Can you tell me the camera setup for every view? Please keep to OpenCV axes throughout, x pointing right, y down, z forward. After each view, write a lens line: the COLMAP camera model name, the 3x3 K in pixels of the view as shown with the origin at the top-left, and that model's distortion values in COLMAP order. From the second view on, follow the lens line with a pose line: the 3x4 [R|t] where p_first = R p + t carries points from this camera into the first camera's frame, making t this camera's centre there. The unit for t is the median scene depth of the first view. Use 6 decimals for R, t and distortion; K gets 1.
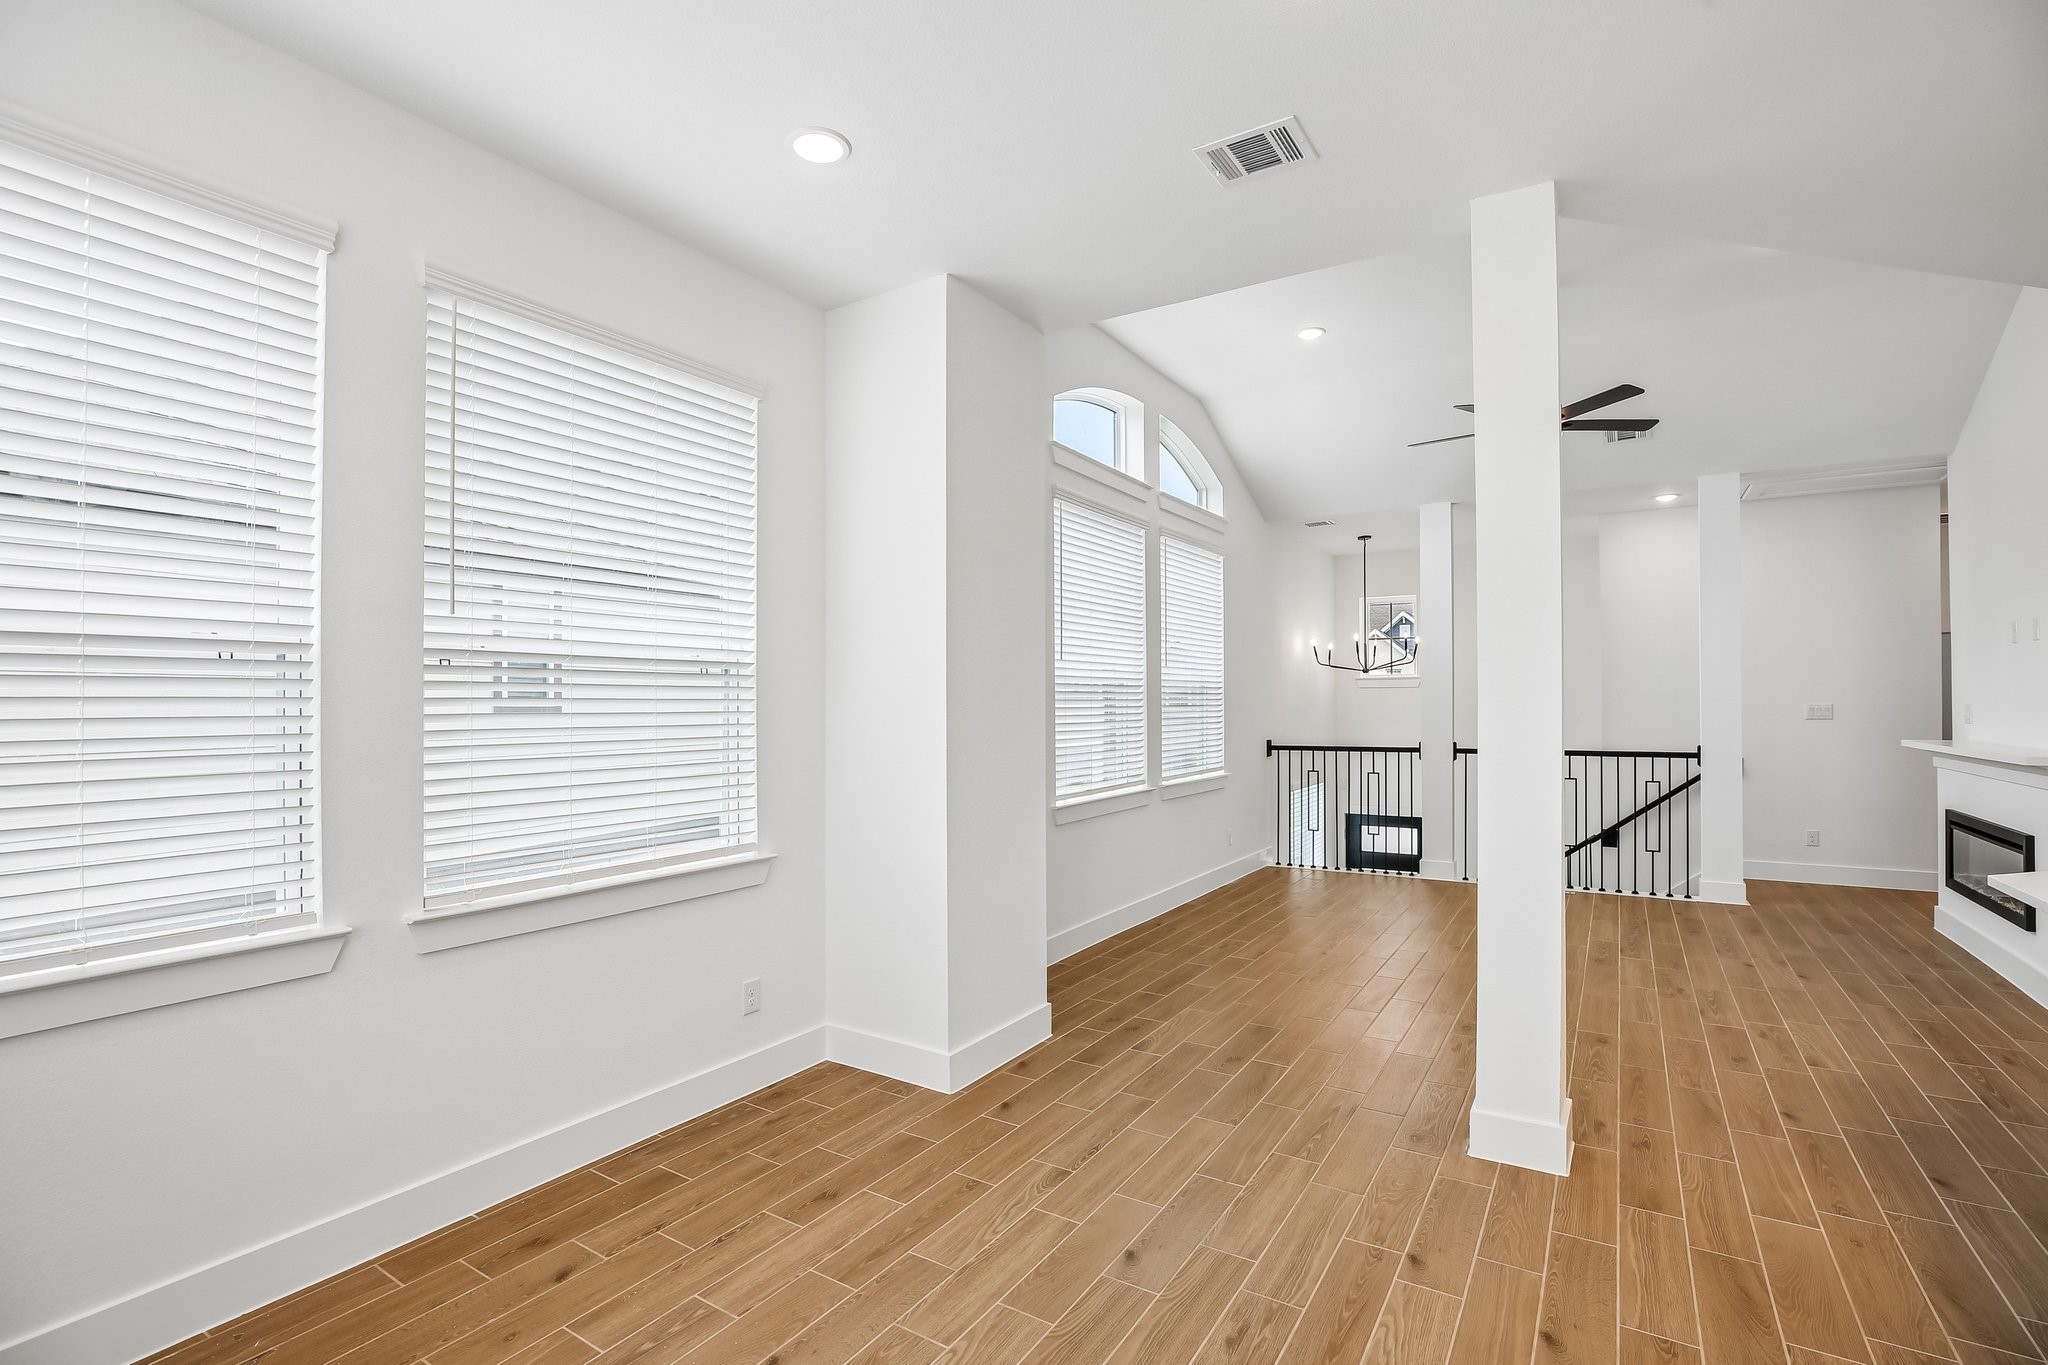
lens RADIAL K [[946.9, 0, 1028.3], [0, 946.9, 676.0], [0, 0, 1]] dist [-0.032419, 0.006572]
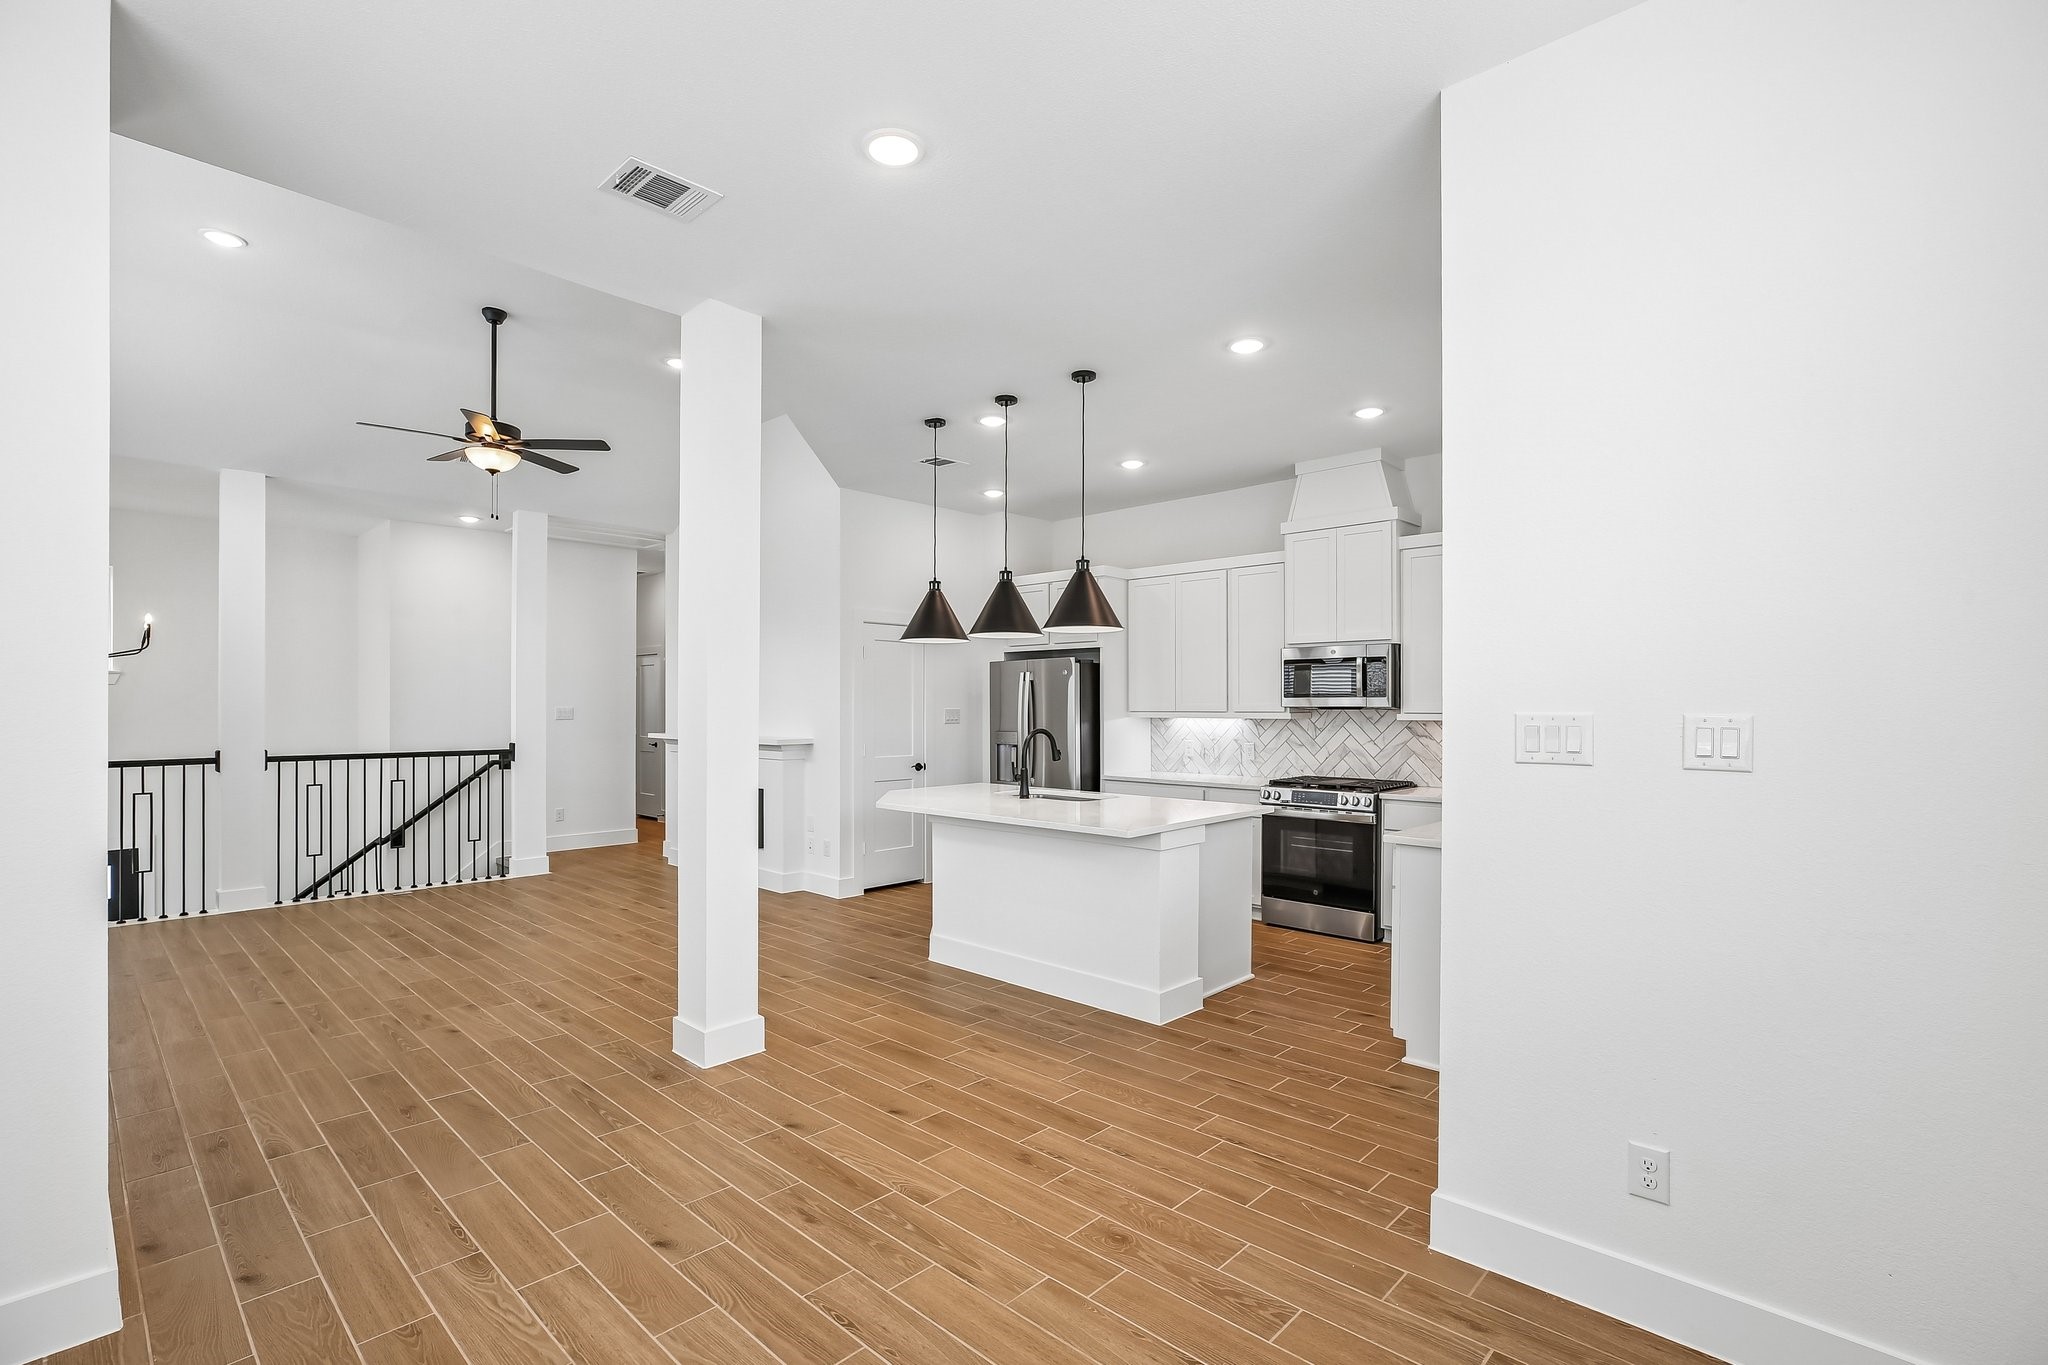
lens RADIAL K [[946.9, 0, 1031.4], [0, 946.9, 702.8], [0, 0, 1]] dist [-0.032419, 0.006572]
pose [[0.173382, 0.006505, 0.984833, -0.523310], [-0.032120, 0.999484, -0.000947, 0.008840], [-0.984331, -0.031469, 0.173501, 0.278181]]
